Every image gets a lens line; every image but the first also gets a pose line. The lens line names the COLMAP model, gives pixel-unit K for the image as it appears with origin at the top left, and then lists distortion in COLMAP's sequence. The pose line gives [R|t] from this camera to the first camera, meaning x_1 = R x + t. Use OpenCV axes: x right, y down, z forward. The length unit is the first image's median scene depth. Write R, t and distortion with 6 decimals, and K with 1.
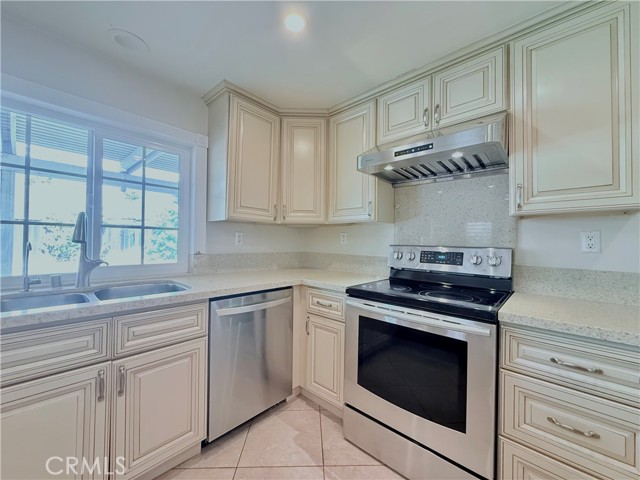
lens RADIAL K [[257.1, 0, 318.7], [0, 257.1, 238.7], [0, 0, 1]] dist [-0.001529, 0.000415]
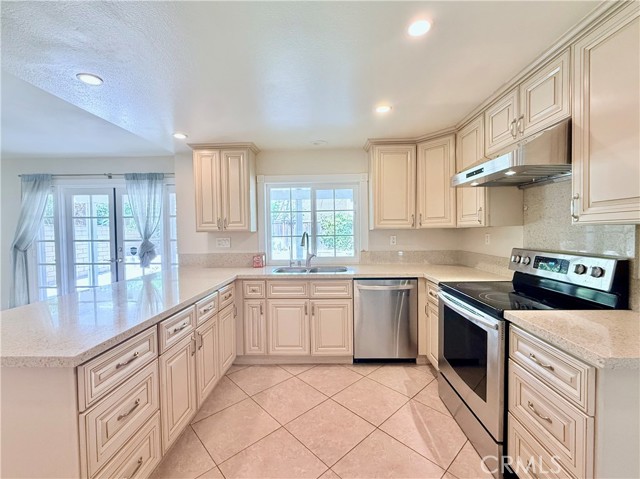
lens RADIAL K [[272.8, 0, 321.2], [0, 272.8, 236.9], [0, 0, 1]] dist [0.001124, -0.000861]
pose [[0.657806, -0.006711, -0.753158, 0.715788], [0.034631, 0.999172, 0.021344, -0.083107], [0.752391, -0.040123, 0.657494, -0.324990]]
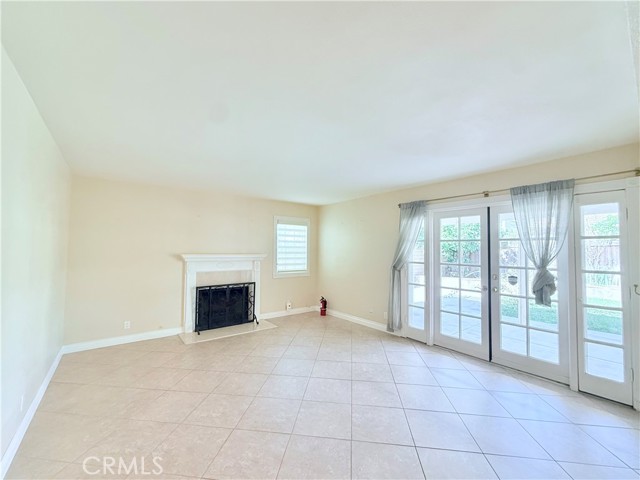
lens RADIAL K [[257.1, 0, 313.4], [0, 257.1, 242.4], [0, 0, 1]] dist [-0.001529, 0.000415]
pose [[-0.148245, -0.054412, -0.987453, -0.104658], [-0.002805, 0.998504, -0.054600, -0.135219], [0.988947, -0.005324, -0.148176, -1.153692]]
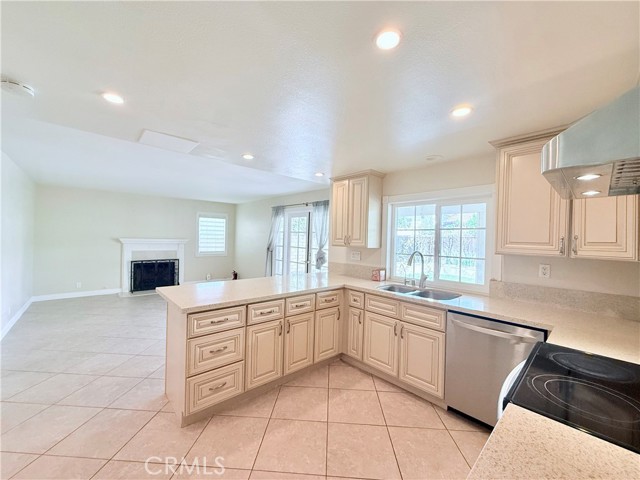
lens RADIAL K [[257.1, 0, 320.9], [0, 257.1, 237.8], [0, 0, 1]] dist [-0.001529, 0.000415]
pose [[-0.081044, -0.025017, -0.996396, 0.983974], [-0.015526, 0.999595, -0.023835, -0.120540], [0.996590, 0.013539, -0.081400, 0.317882]]
